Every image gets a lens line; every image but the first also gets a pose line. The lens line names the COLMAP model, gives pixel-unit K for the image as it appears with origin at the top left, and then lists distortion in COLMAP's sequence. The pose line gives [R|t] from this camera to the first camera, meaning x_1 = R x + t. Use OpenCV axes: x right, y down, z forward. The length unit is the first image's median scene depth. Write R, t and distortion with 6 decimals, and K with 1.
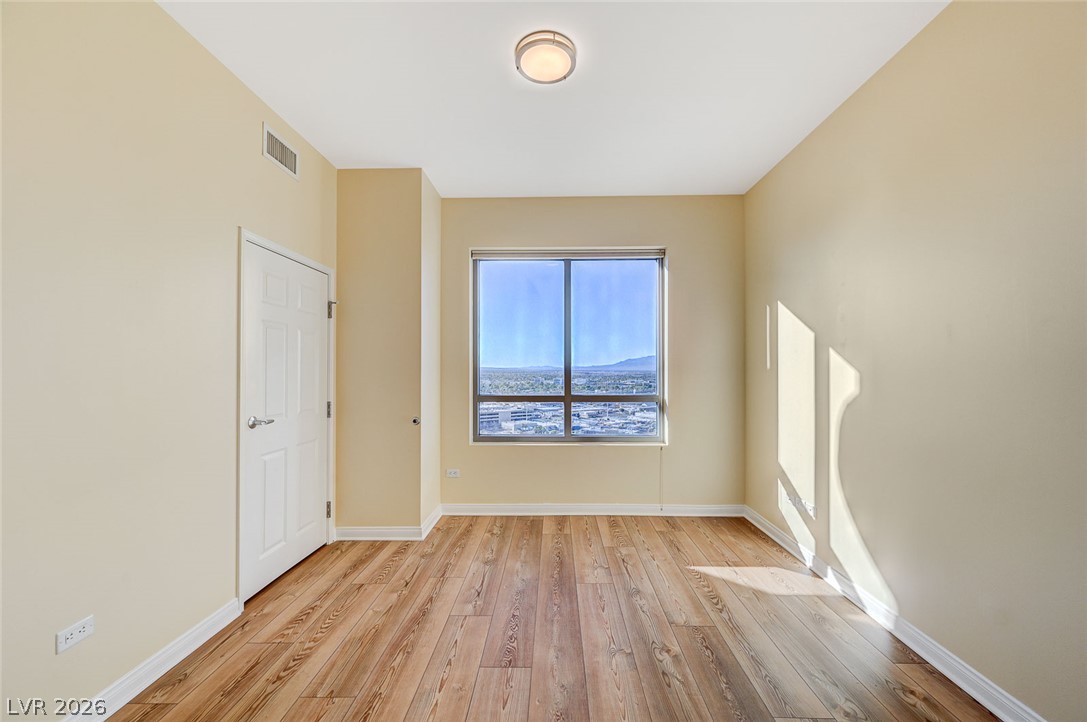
lens RADIAL K [[430.9, 0, 547.3], [0, 430.9, 367.5], [0, 0, 1]] dist [0.002750, -0.000102]
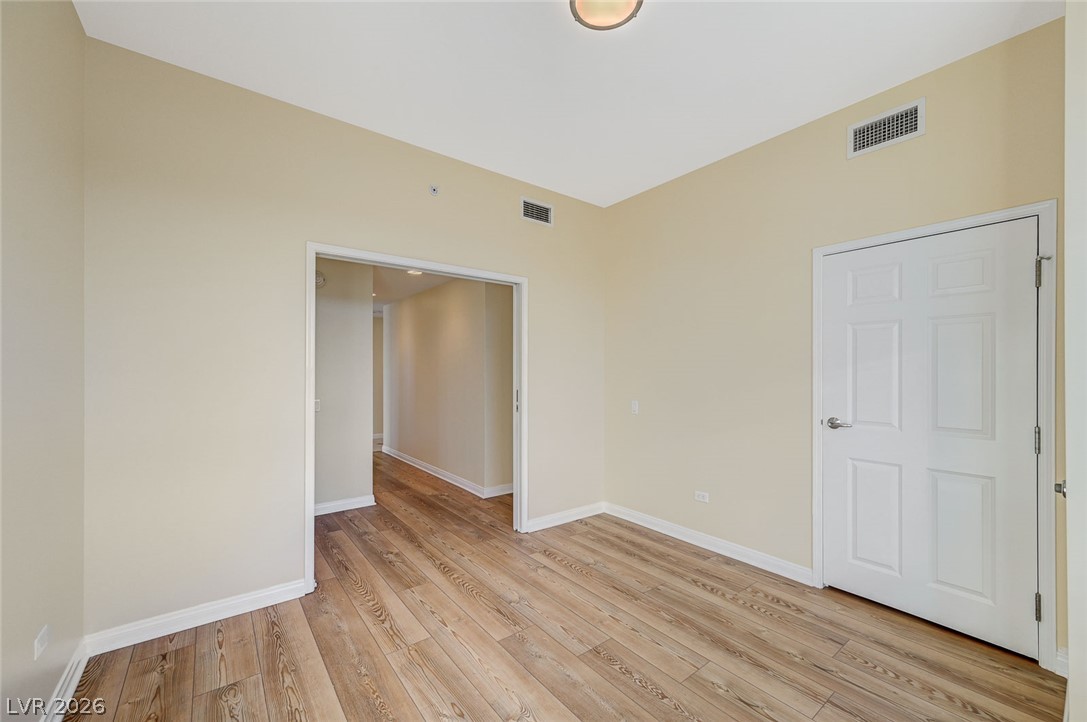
lens RADIAL K [[429.7, 0, 547.7], [0, 429.7, 372.5], [0, 0, 1]] dist [0.002180, 0.000309]
pose [[-0.777824, -0.000273, -0.628482, 0.555426], [0.005027, 0.999965, -0.006656, 0.007832], [0.628462, -0.008337, -0.777795, 1.454804]]
